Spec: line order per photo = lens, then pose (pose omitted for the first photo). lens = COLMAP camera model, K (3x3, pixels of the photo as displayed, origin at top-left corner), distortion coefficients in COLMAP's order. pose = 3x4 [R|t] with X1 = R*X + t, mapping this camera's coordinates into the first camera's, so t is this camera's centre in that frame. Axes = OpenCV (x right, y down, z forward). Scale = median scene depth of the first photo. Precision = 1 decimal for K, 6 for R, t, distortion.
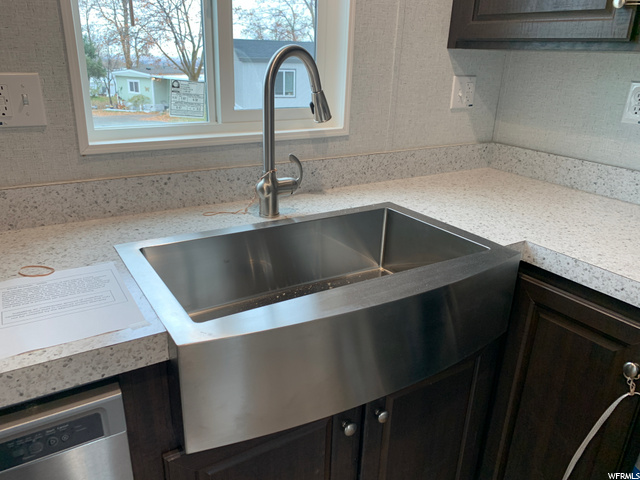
lens RADIAL K [[482.7, 0, 309.7], [0, 482.7, 237.5], [0, 0, 1]] dist [0.009475, 0.002264]
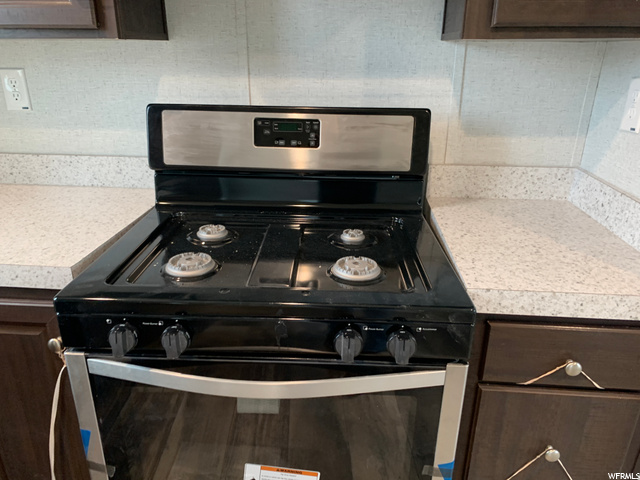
lens RADIAL K [[482.7, 0, 309.7], [0, 482.7, 237.5], [0, 0, 1]] dist [0.009475, 0.002264]
pose [[0.571565, -0.313044, 0.758497, 0.157952], [0.295856, 0.940813, 0.165347, 0.026993], [-0.765365, 0.129899, 0.630352, -0.065716]]
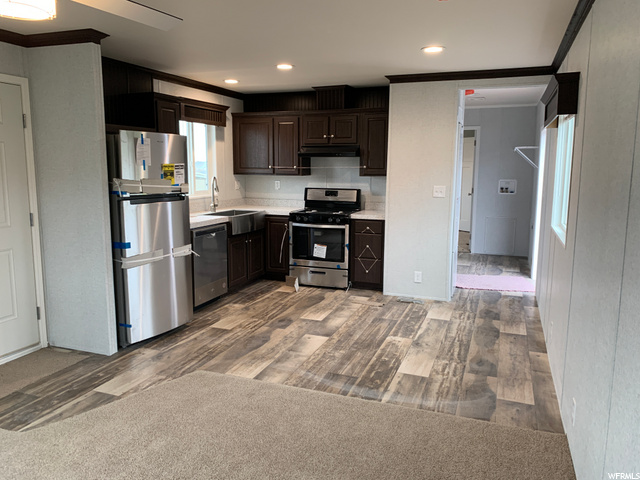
lens RADIAL K [[506.5, 0, 320.0], [0, 506.5, 240.0], [0, 0, 1]] dist [-0.057283, 0.000502]
pose [[0.774389, -0.102683, 0.624322, -1.859470], [0.233816, 0.963337, -0.131577, 0.858908], [-0.587922, 0.247869, 0.770006, -2.546729]]
